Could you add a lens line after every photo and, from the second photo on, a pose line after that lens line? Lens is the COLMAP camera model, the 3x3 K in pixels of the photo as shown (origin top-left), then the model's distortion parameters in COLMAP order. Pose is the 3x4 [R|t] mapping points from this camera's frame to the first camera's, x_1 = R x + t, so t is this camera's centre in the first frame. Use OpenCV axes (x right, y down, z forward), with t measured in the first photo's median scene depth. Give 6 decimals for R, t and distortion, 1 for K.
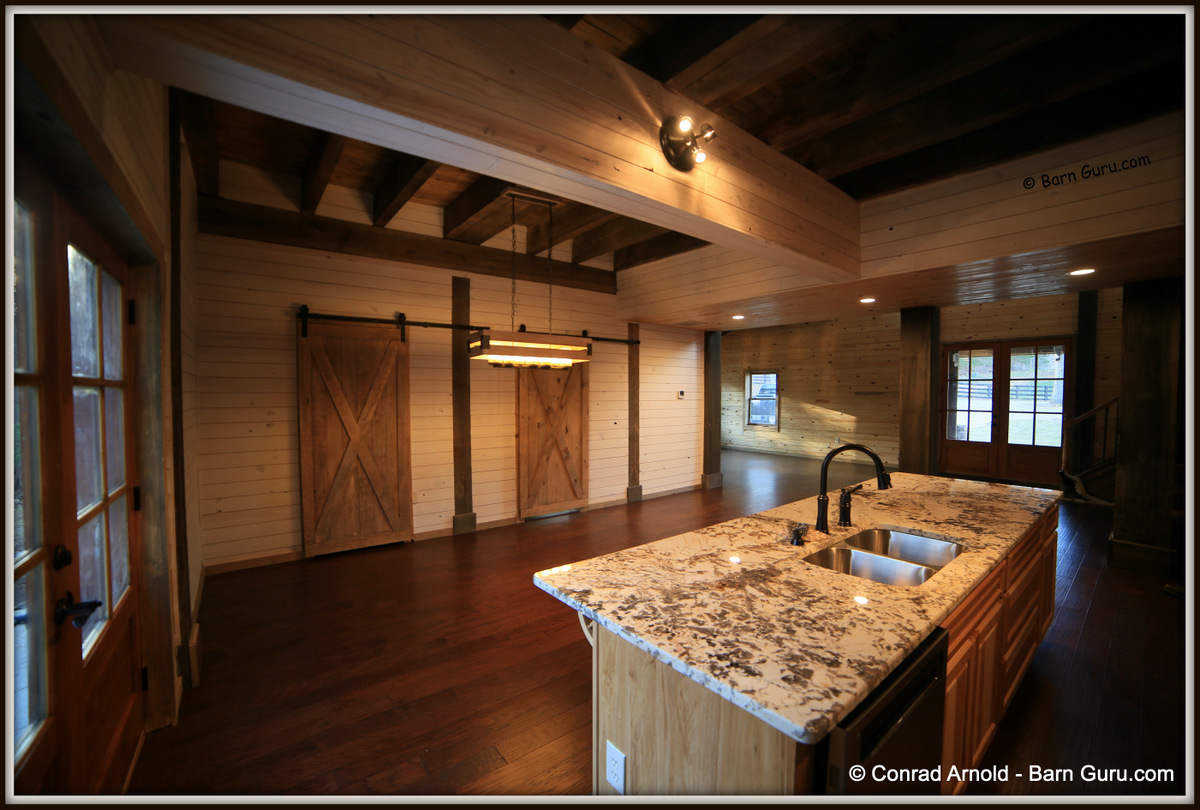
lens RADIAL K [[477.2, 0, 599.1], [0, 477.2, 406.6], [0, 0, 1]] dist [-0.114440, 0.043012]
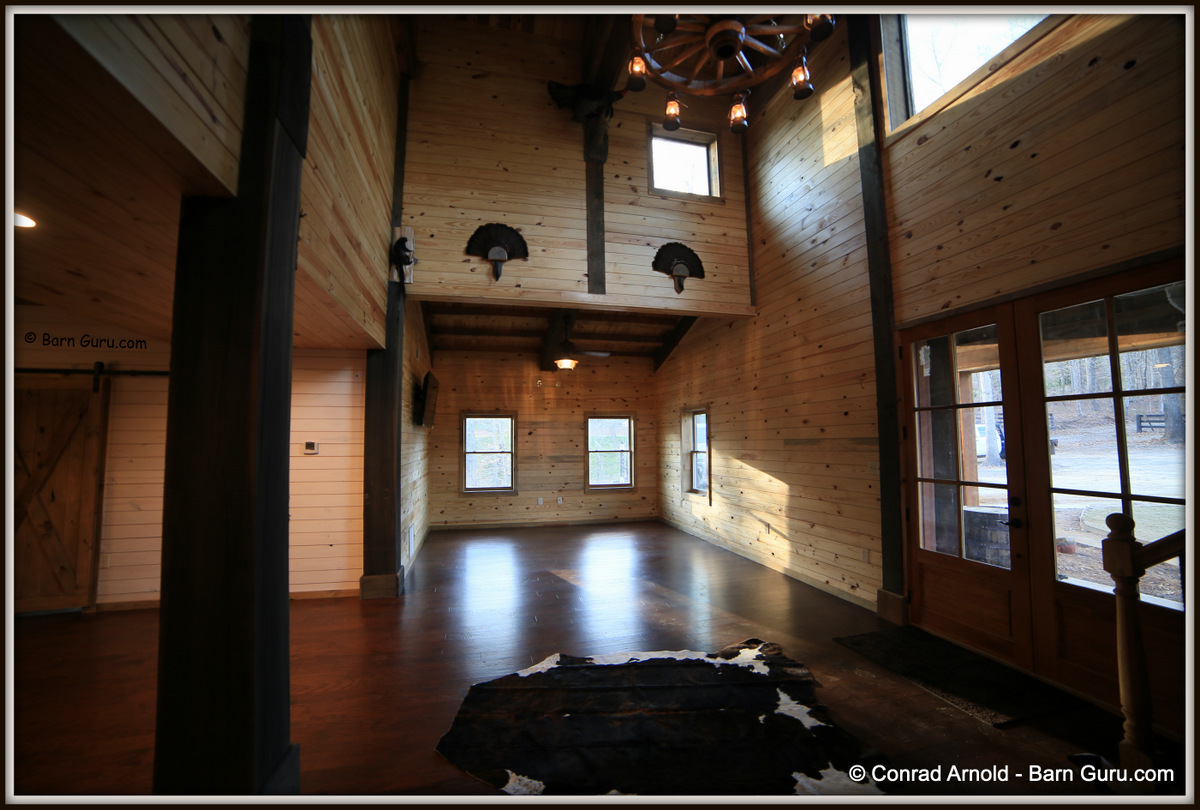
lens RADIAL K [[477.2, 0, 599.1], [0, 477.2, 406.6], [0, 0, 1]] dist [-0.114440, 0.043012]
pose [[0.915191, -0.037528, -0.401270, 1.121933], [-0.003707, 0.994829, -0.101495, -0.026805], [0.403004, 0.094375, 0.910319, 0.808346]]
